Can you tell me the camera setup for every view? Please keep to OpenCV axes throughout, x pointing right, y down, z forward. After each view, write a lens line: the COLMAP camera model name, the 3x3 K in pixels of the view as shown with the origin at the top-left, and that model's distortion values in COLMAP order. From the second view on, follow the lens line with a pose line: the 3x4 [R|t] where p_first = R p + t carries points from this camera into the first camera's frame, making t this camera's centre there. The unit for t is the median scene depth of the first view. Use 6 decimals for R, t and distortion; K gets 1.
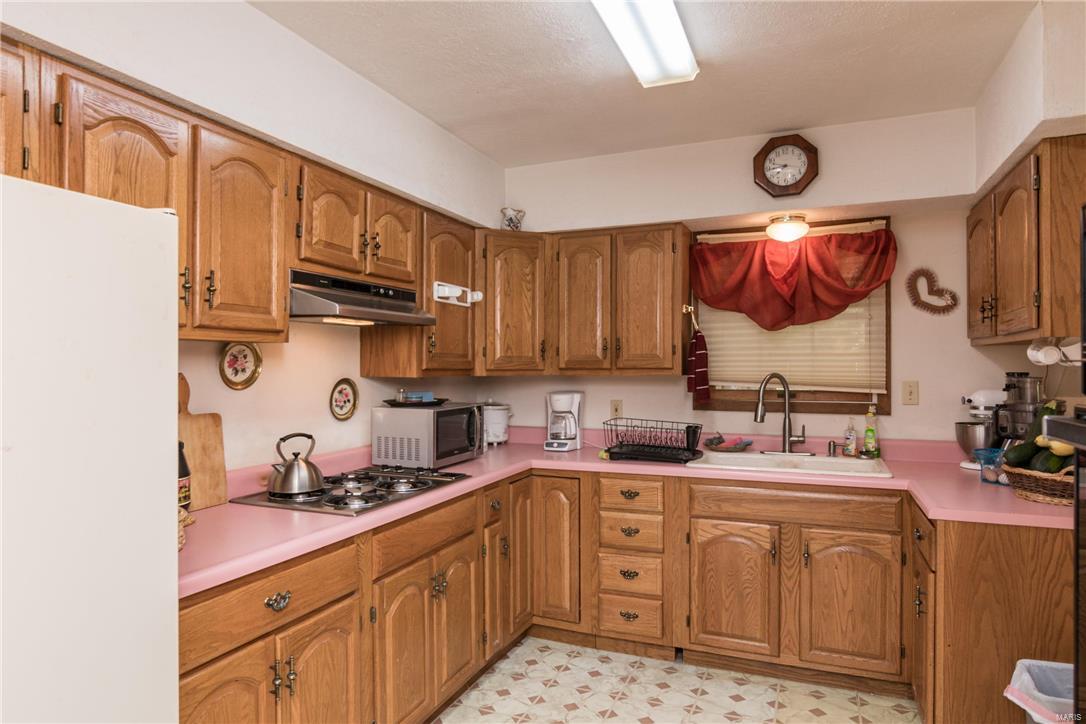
lens RADIAL K [[667.6, 0, 521.5], [0, 667.6, 362.8], [0, 0, 1]] dist [-0.000105, -0.000218]
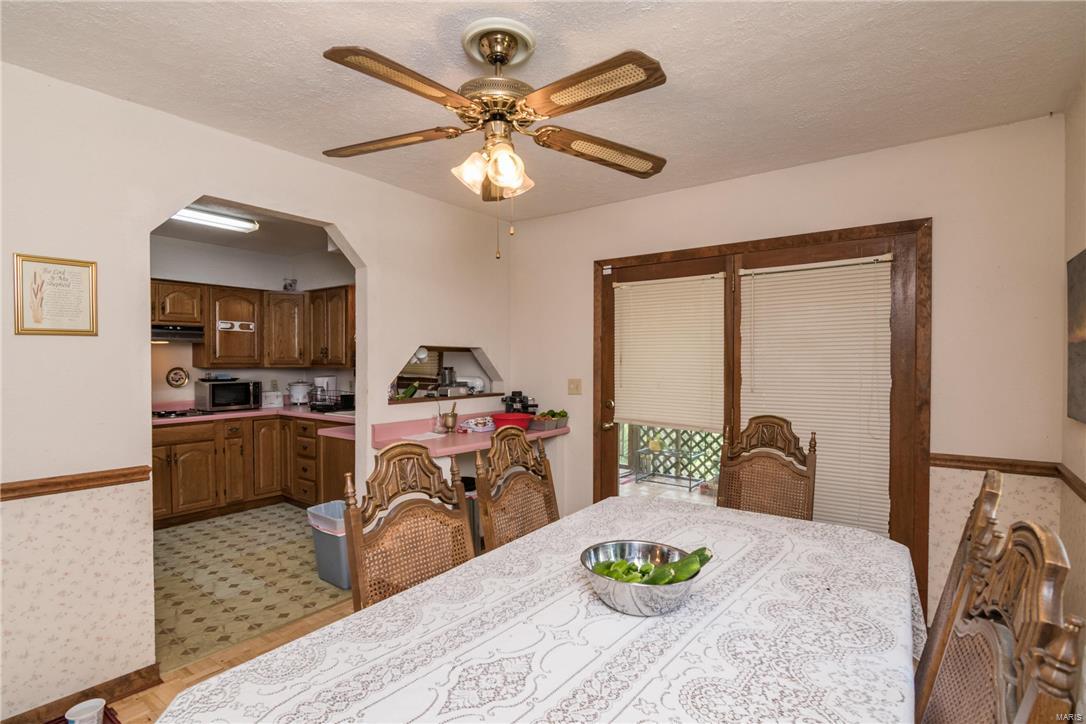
lens RADIAL K [[532.3, 0, 509.2], [0, 532.3, 371.9], [0, 0, 1]] dist [-0.001349, -0.000411]
pose [[0.957200, 0.008937, -0.289288, 1.444050], [-0.001975, 0.999702, 0.024350, -0.007622], [0.289419, -0.022737, 0.956932, -0.371585]]
